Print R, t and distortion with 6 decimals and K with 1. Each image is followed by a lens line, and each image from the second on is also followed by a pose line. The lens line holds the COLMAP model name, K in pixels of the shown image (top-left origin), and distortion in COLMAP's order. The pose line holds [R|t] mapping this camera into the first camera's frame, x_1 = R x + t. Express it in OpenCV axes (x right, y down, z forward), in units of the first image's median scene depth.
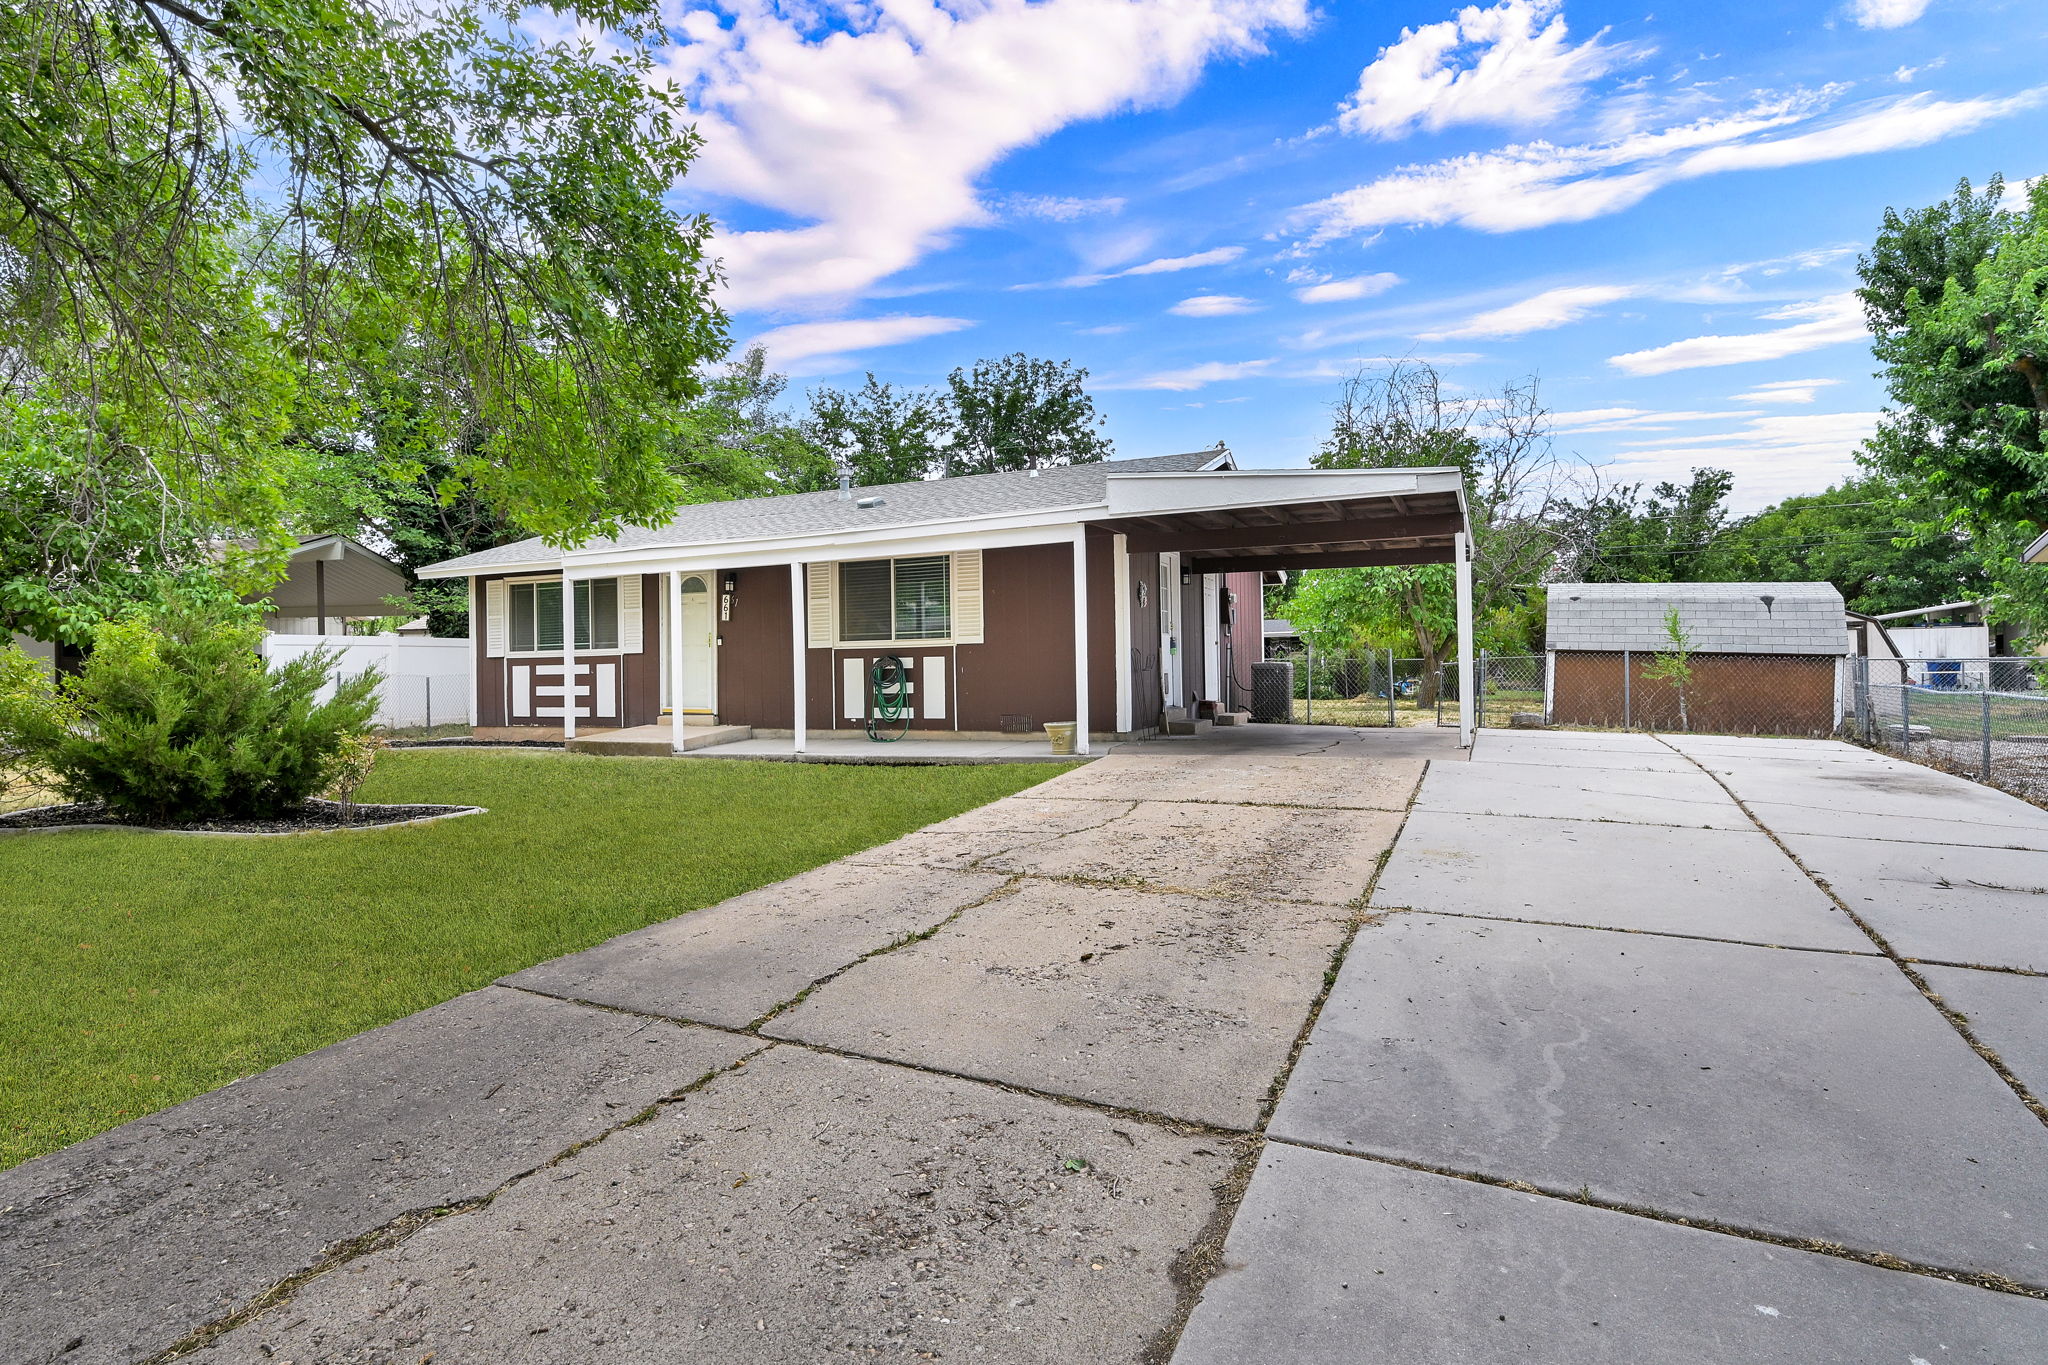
lens RADIAL K [[821.7, 0, 1021.3], [0, 821.7, 668.2], [0, 0, 1]] dist [-0.000217, 0.000261]
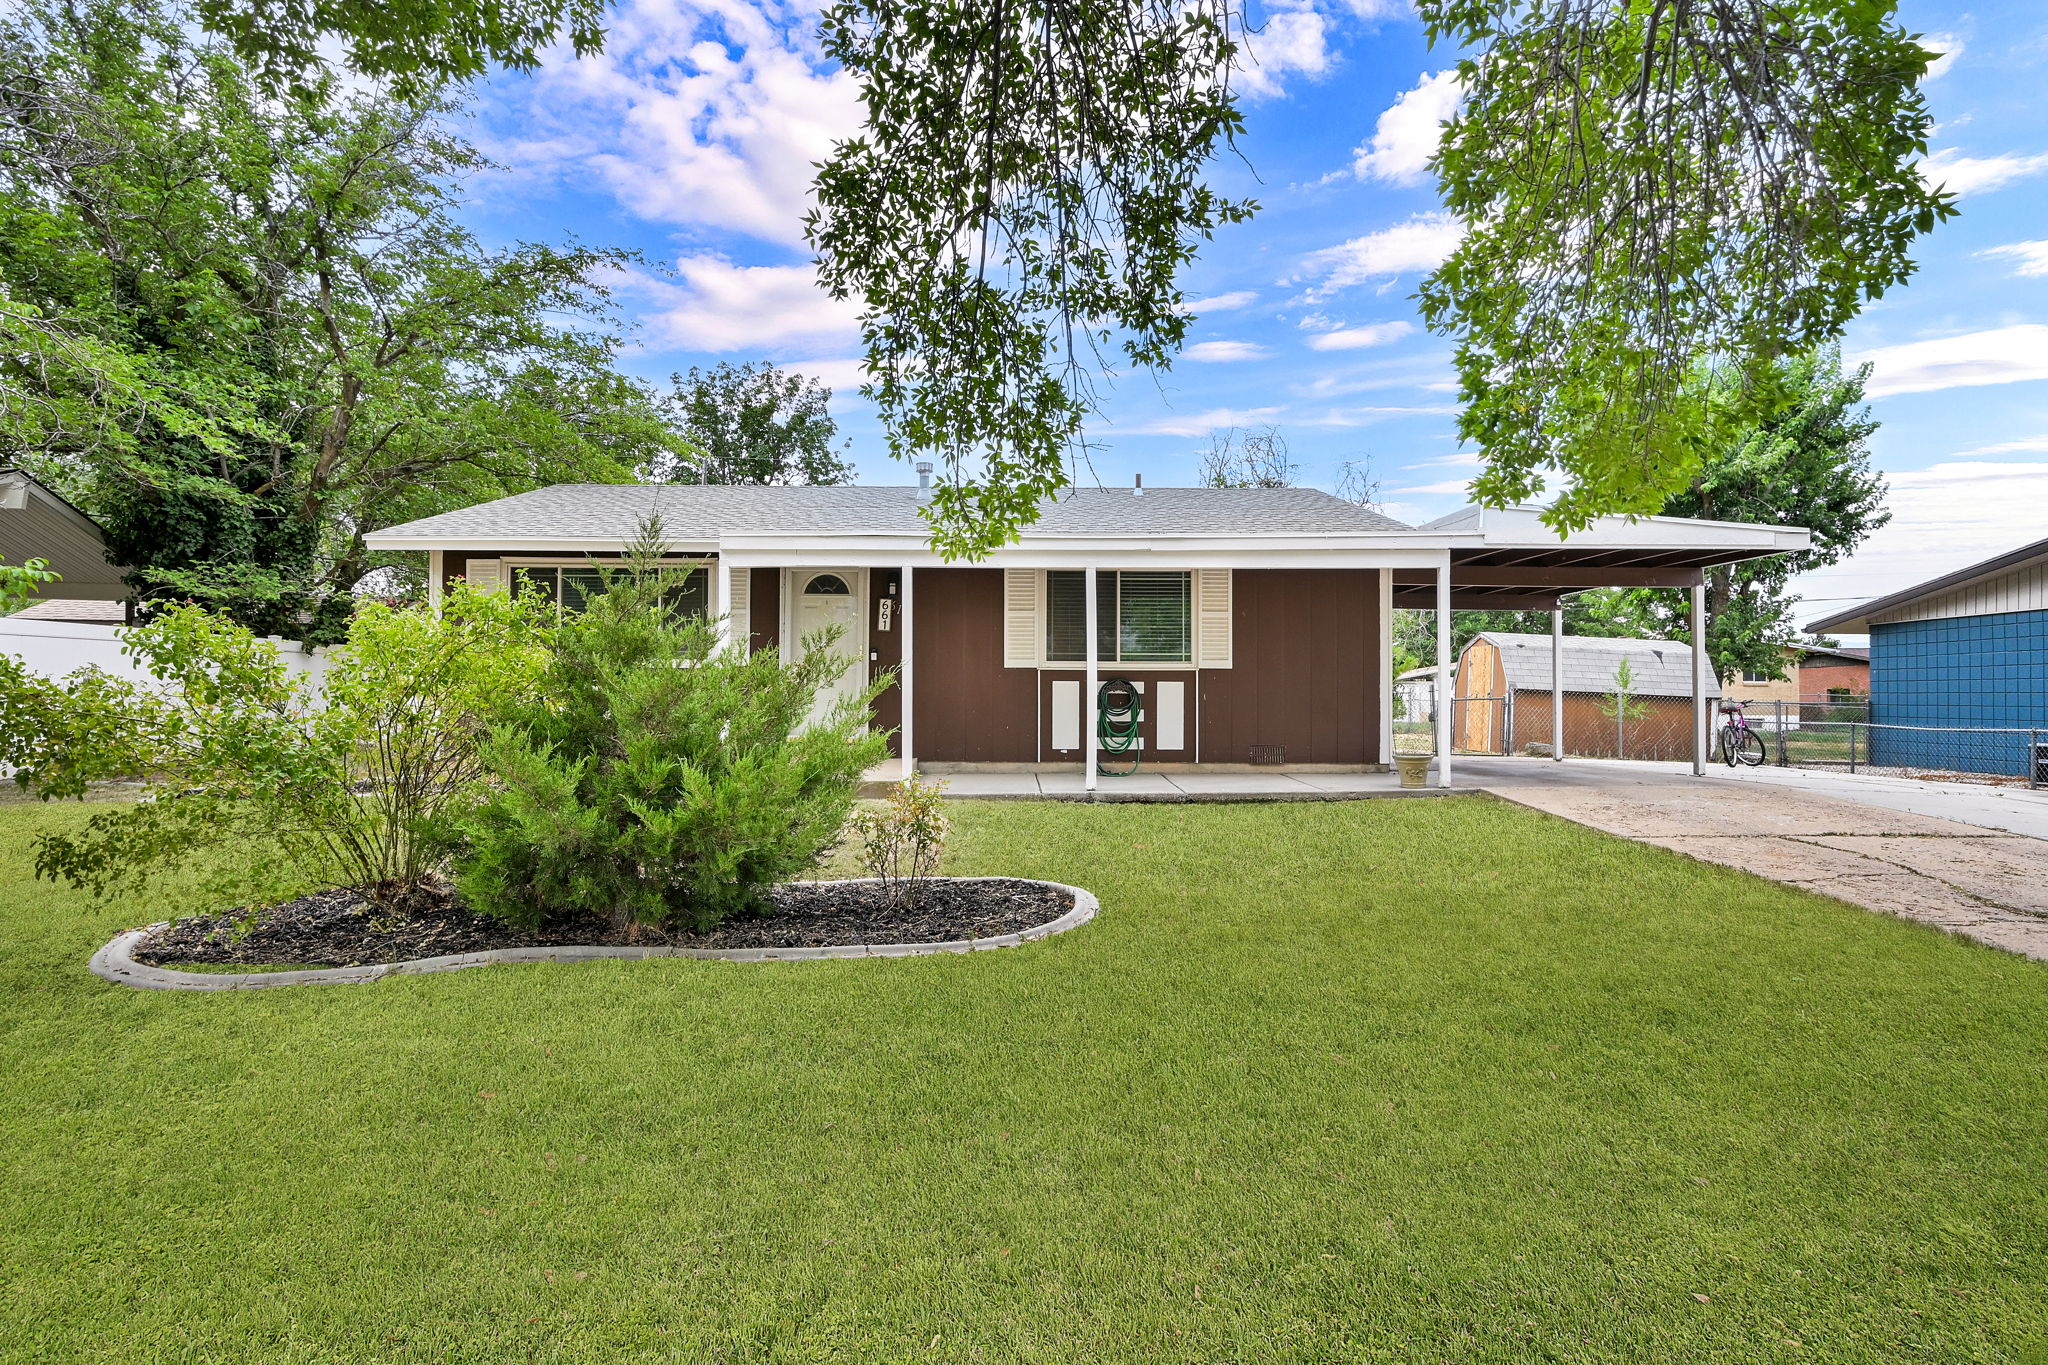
lens RADIAL K [[821.7, 0, 1021.3], [0, 821.7, 668.2], [0, 0, 1]] dist [-0.000217, 0.000261]
pose [[0.932576, 0.032451, 0.359511, -0.586306], [-0.019869, 0.999056, -0.038640, 0.009534], [-0.360426, 0.028891, 0.932340, 0.208100]]
